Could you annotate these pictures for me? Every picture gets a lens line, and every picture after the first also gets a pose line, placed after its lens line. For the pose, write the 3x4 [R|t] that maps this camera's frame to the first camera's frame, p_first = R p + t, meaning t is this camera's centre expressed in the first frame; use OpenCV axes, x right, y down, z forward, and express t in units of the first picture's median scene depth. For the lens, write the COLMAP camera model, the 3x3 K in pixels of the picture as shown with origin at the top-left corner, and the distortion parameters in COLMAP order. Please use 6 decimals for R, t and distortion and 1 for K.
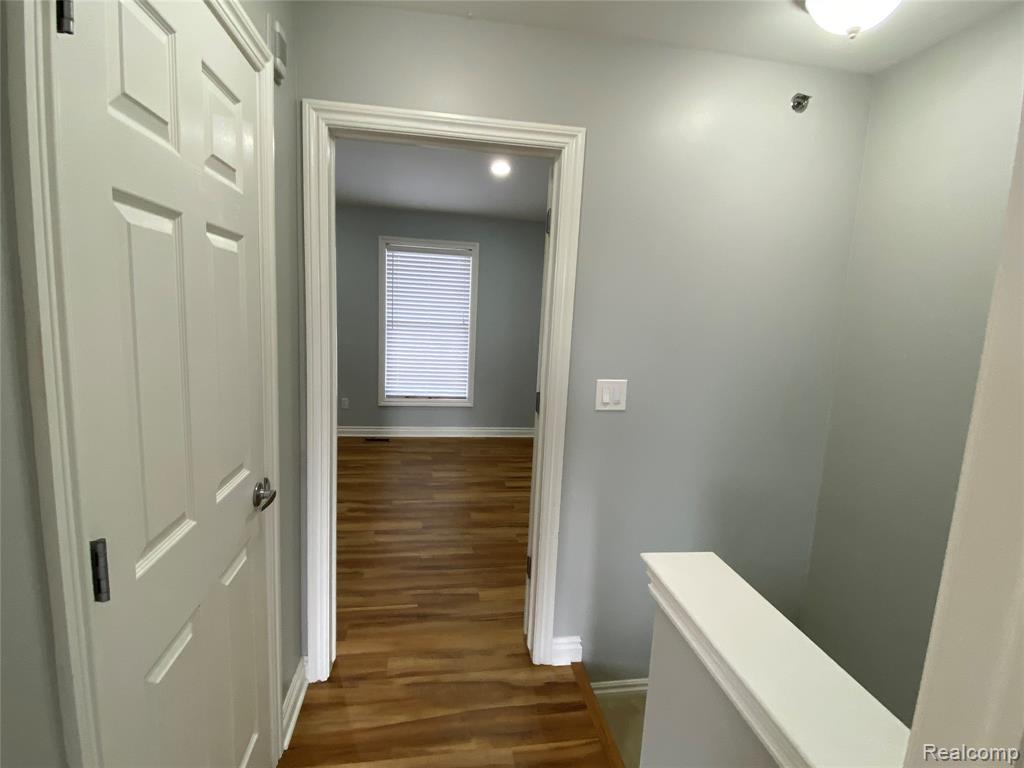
lens RADIAL K [[504.6, 0, 511.0], [0, 504.6, 378.6], [0, 0, 1]] dist [0.075935, -0.051442]
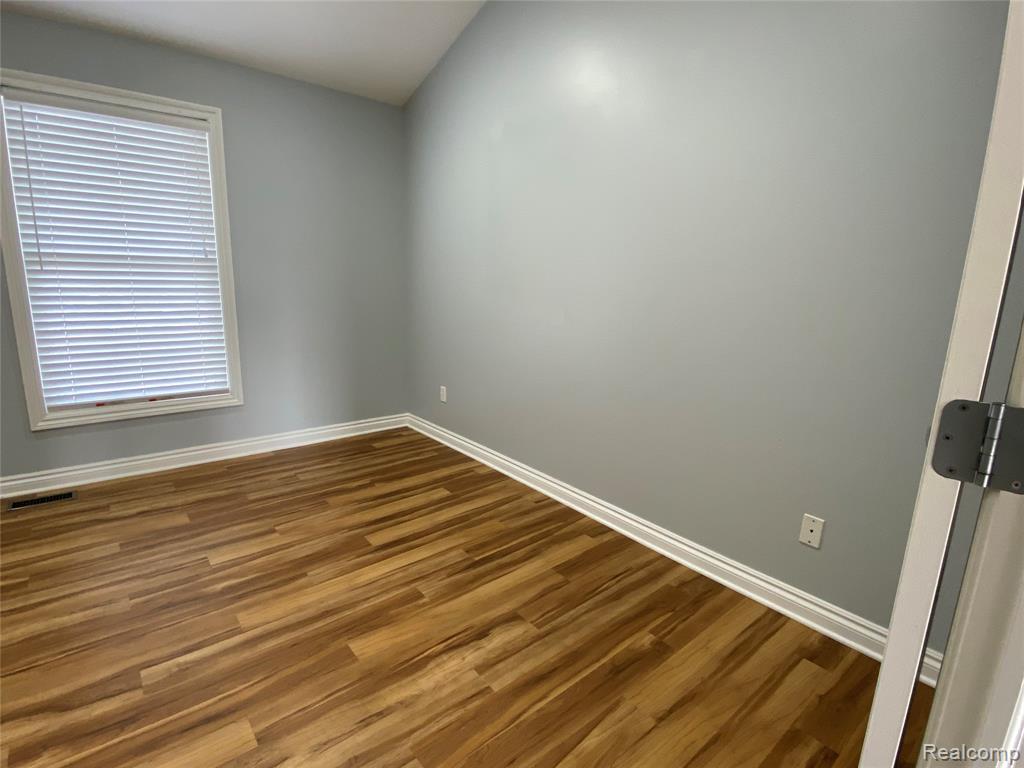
lens RADIAL K [[509.7, 0, 501.8], [0, 509.7, 379.7], [0, 0, 1]] dist [0.034232, -0.027875]
pose [[0.867443, -0.120424, 0.482743, -0.105400], [0.083538, 0.991744, 0.097289, -0.005265], [-0.490474, -0.044065, 0.870341, 0.362084]]
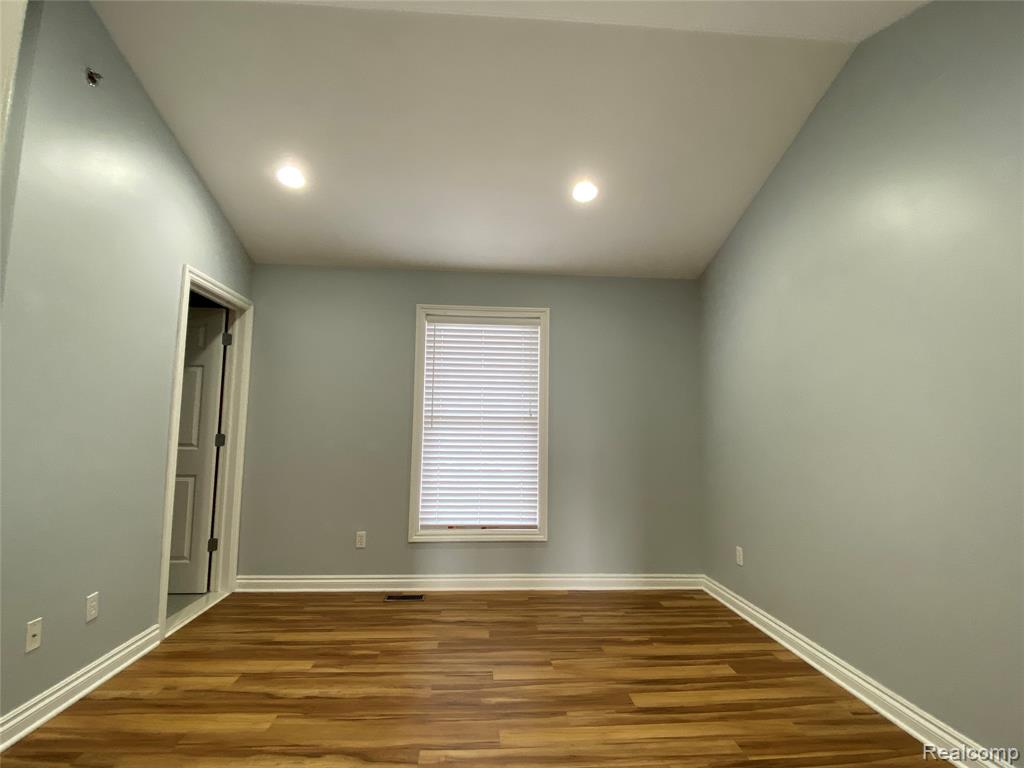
lens RADIAL K [[504.6, 0, 511.0], [0, 504.6, 378.6], [0, 0, 1]] dist [0.075935, -0.051442]
pose [[0.995670, -0.039858, -0.083981, -0.062120], [0.017998, 0.968974, -0.246507, 0.013247], [0.091200, 0.243929, 0.965495, 0.315050]]
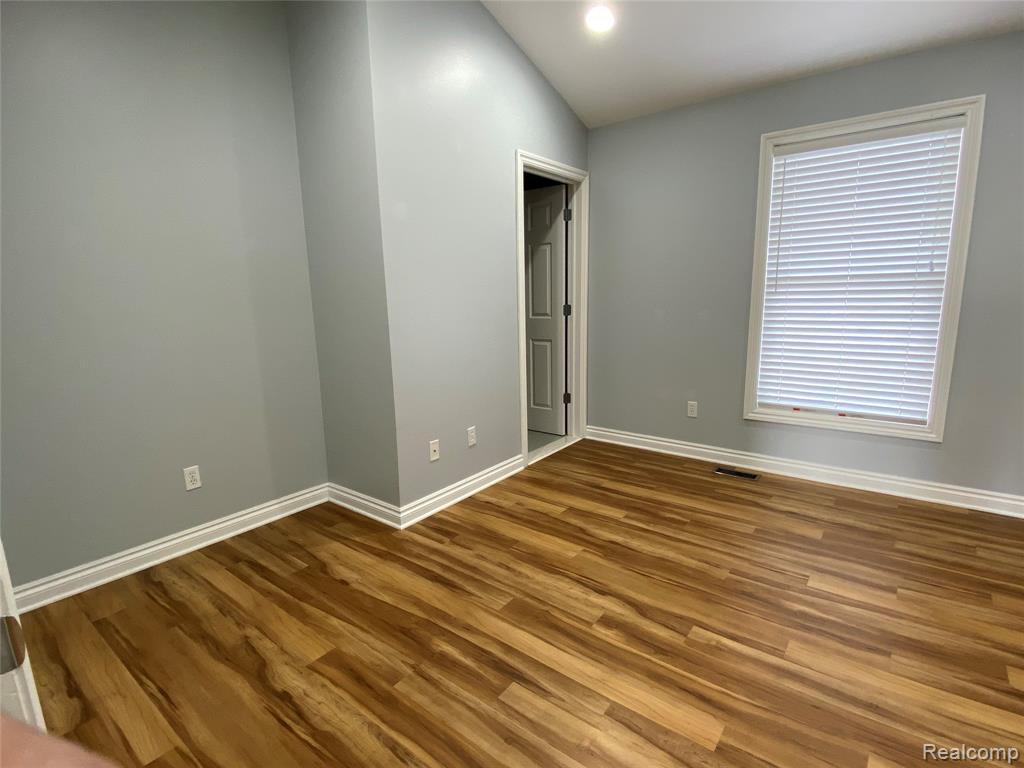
lens RADIAL K [[502.8, 0, 512.0], [0, 502.8, 384.0], [0, 0, 1]] dist [0.003422, -0.013539]
pose [[0.680716, 0.068422, -0.729345, -0.009570], [-0.048929, 0.997652, 0.047926, -0.003902], [0.730912, 0.003062, 0.682465, 0.385633]]
